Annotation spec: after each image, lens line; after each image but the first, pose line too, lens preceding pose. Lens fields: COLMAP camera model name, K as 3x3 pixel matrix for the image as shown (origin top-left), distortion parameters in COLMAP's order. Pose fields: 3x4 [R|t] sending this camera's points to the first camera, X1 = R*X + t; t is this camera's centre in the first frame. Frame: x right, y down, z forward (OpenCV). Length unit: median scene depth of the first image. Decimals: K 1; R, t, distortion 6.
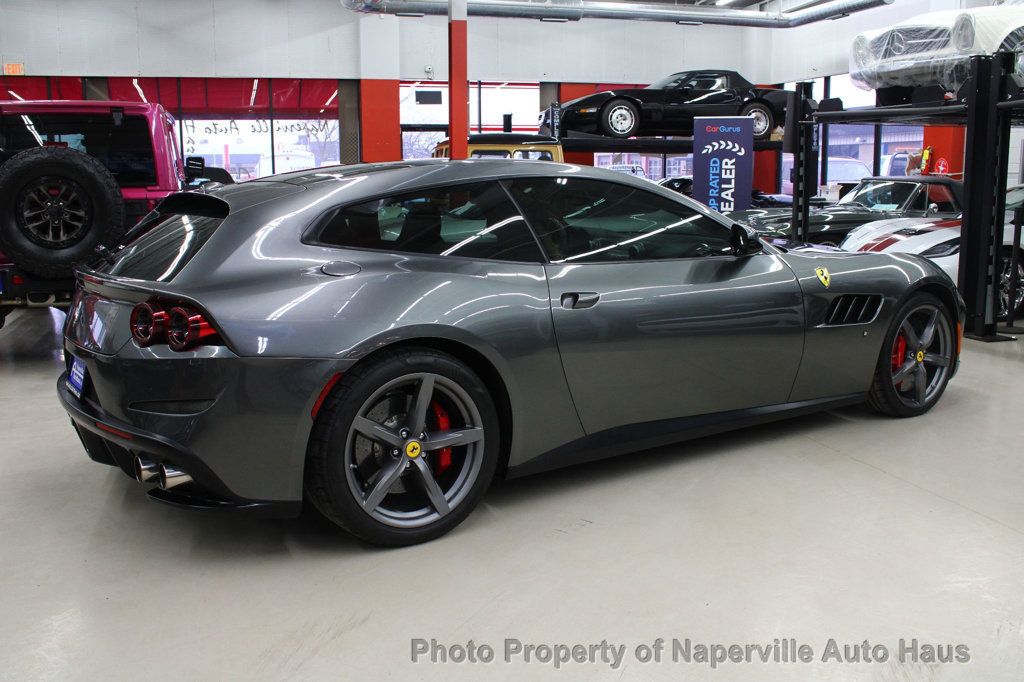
lens RADIAL K [[965.4, 0, 512.1], [0, 965.4, 341.3], [0, 0, 1]] dist [-0.086237, 0.000000]
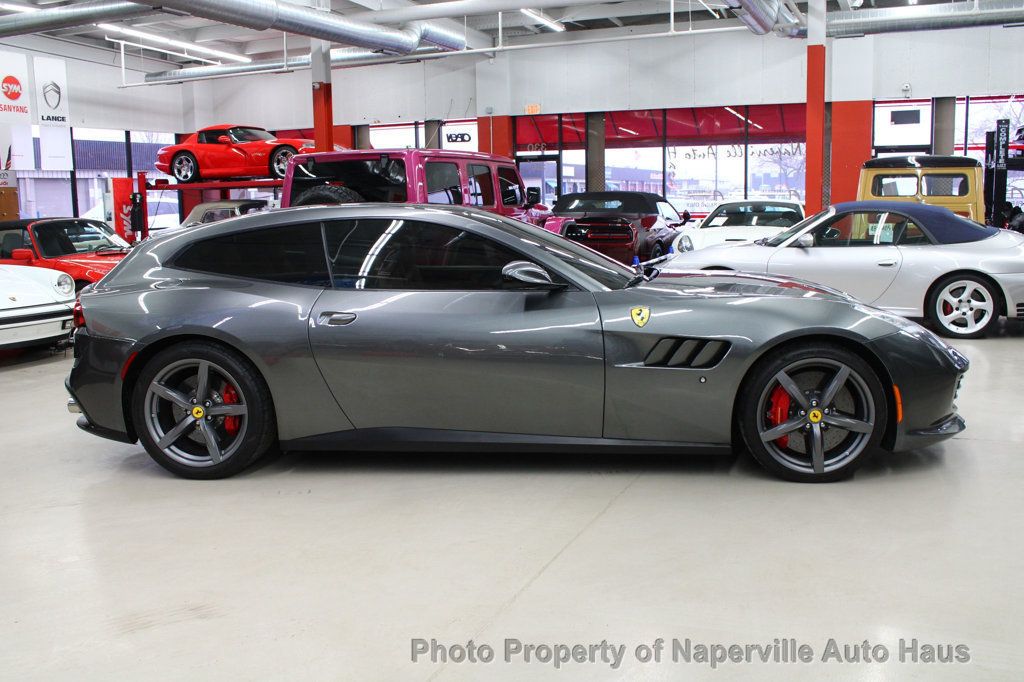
lens RADIAL K [[965.4, 0, 512.4], [0, 965.4, 338.8], [0, 0, 1]] dist [-0.086237, 0.000000]
pose [[0.770128, 0.084920, -0.632211, 0.752011], [-0.096414, 0.995209, 0.016232, -0.042241], [0.630561, 0.048453, 0.774626, 0.126298]]
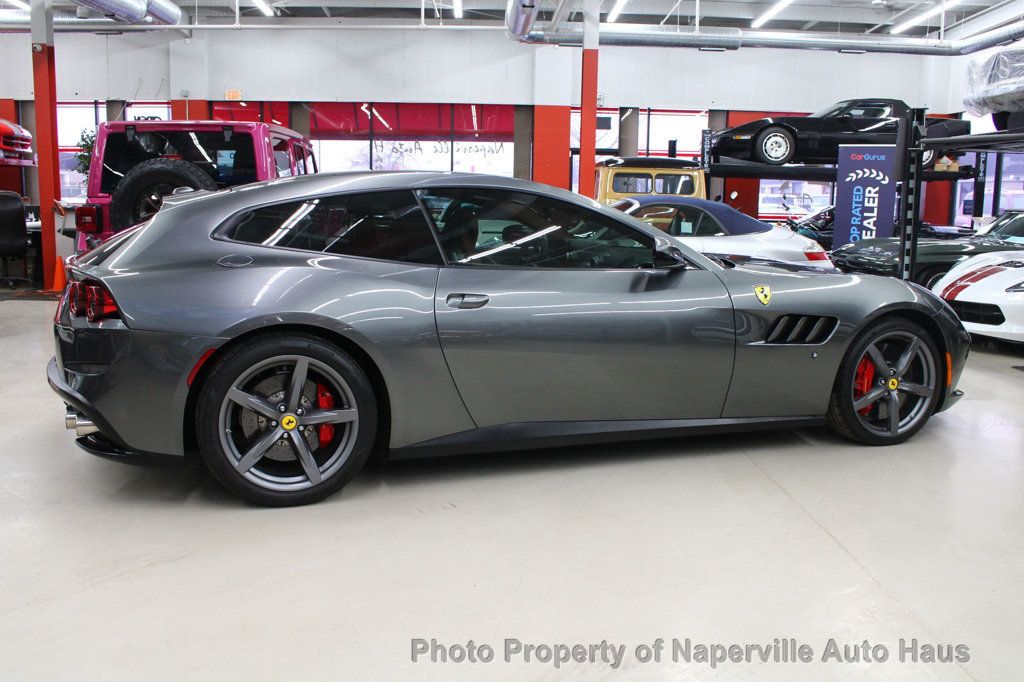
lens RADIAL K [[927.0, 0, 513.3], [0, 927.0, 340.4], [0, 0, 1]] dist [-0.111057, 0.053417]
pose [[0.968802, 0.060214, -0.240411, 0.268935], [-0.064927, 0.997821, -0.011722, 0.007402], [0.239182, 0.026965, 0.970600, 0.005461]]
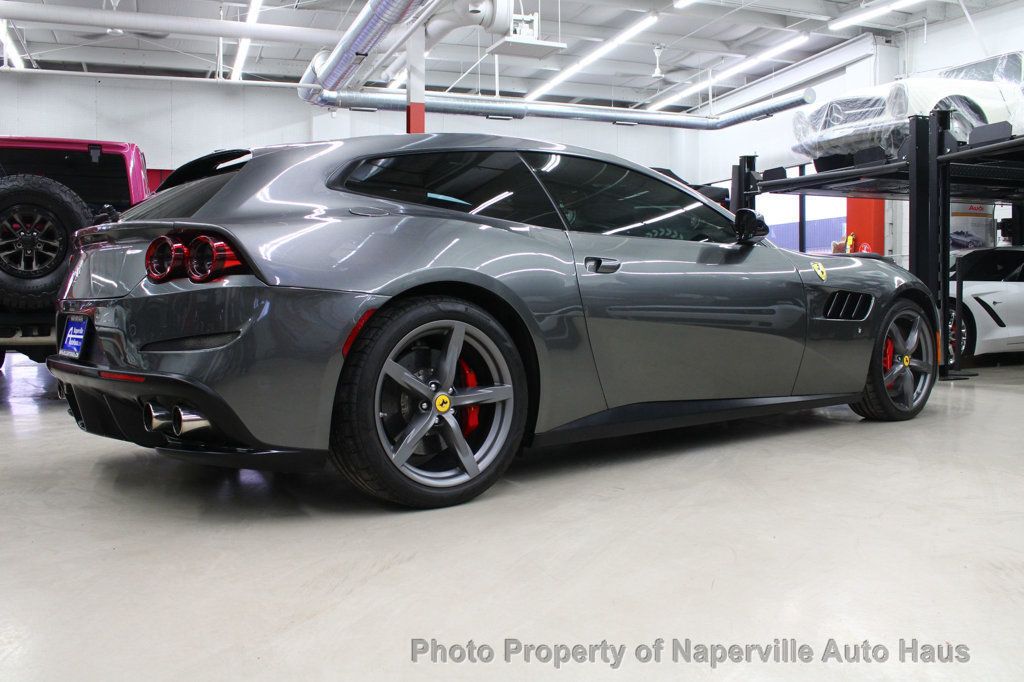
lens RADIAL K [[927.0, 0, 512.5], [0, 927.0, 340.4], [0, 0, 1]] dist [-0.111057, 0.053417]
pose [[0.996842, -0.002996, 0.079358, -0.069979], [0.012996, 0.991970, -0.125801, 0.109369], [-0.078344, 0.126435, 0.988876, 0.059424]]
